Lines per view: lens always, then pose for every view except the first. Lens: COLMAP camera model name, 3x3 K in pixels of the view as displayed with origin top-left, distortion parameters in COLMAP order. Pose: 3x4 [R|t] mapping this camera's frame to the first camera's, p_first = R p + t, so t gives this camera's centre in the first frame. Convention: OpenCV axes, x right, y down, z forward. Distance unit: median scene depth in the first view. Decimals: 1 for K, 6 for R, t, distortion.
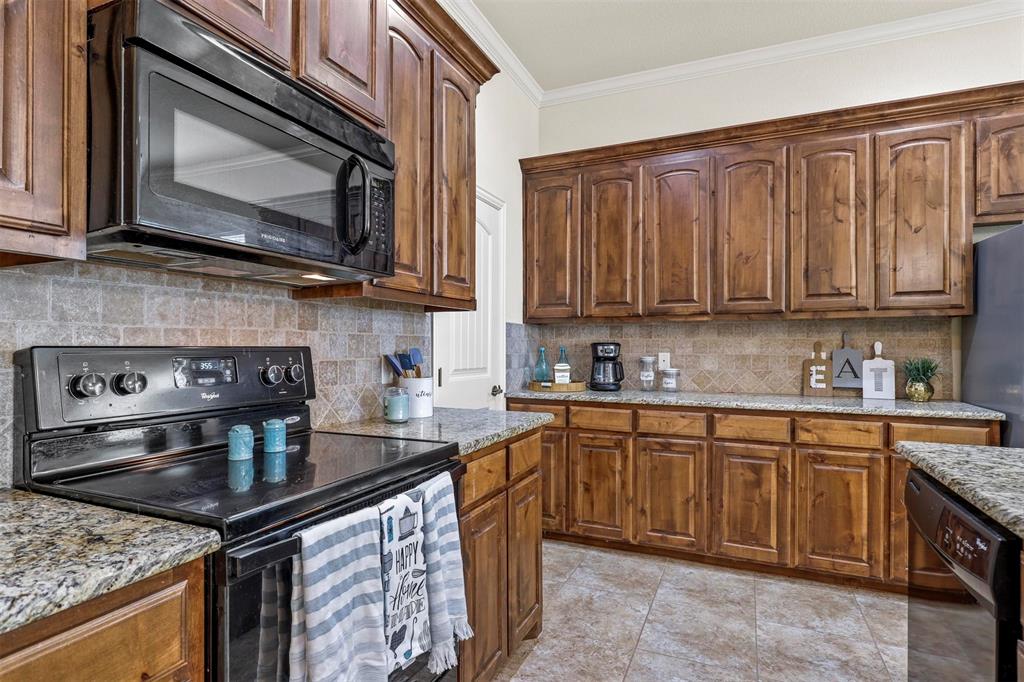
lens RADIAL K [[529.8, 0, 508.6], [0, 529.8, 343.3], [0, 0, 1]] dist [0.002050, 0.000106]
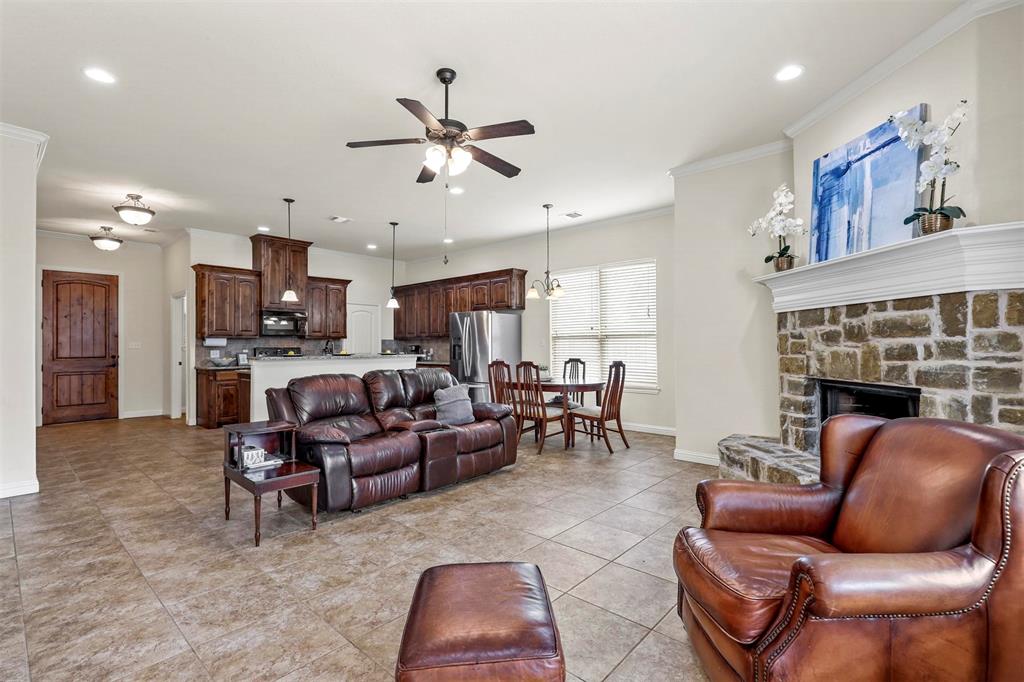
lens RADIAL K [[466.9, 0, 510.2], [0, 466.9, 342.0], [0, 0, 1]] dist [-0.000091, 0.000303]
pose [[0.950893, -0.009942, -0.309360, 1.972909], [0.008436, 0.999945, -0.006205, -0.000998], [0.309405, 0.003291, 0.950925, -1.800831]]
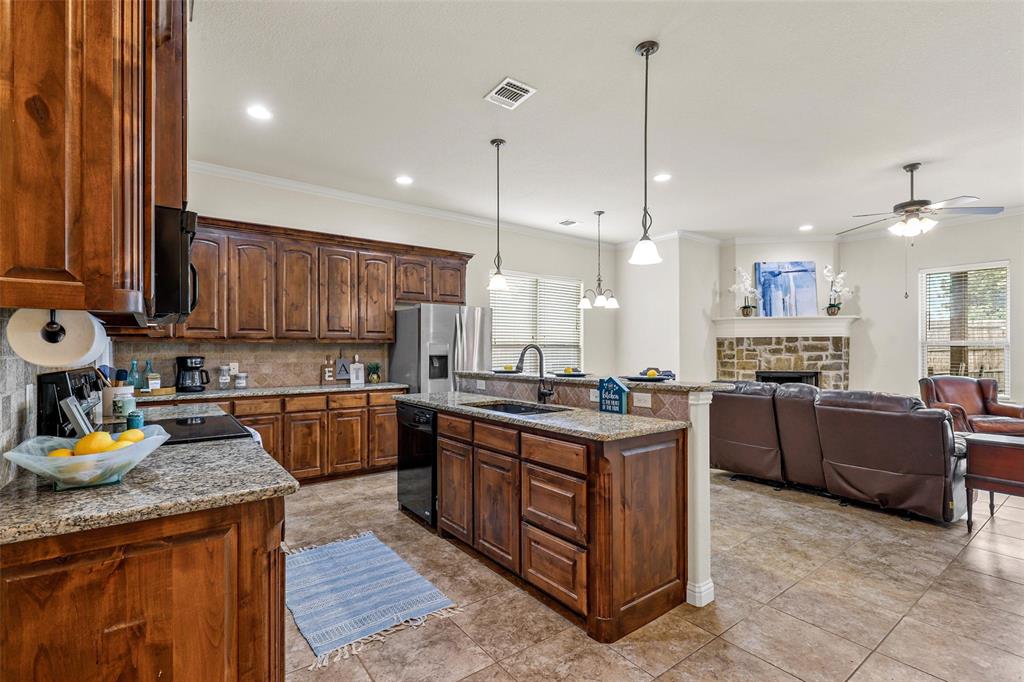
lens RADIAL K [[466.9, 0, 511.1], [0, 466.9, 350.8], [0, 0, 1]] dist [-0.000091, 0.000303]
pose [[0.489750, -0.002851, 0.871858, -0.573781], [0.000086, 0.999995, 0.003222, -0.024686], [-0.871863, -0.001503, 0.489748, -0.375173]]
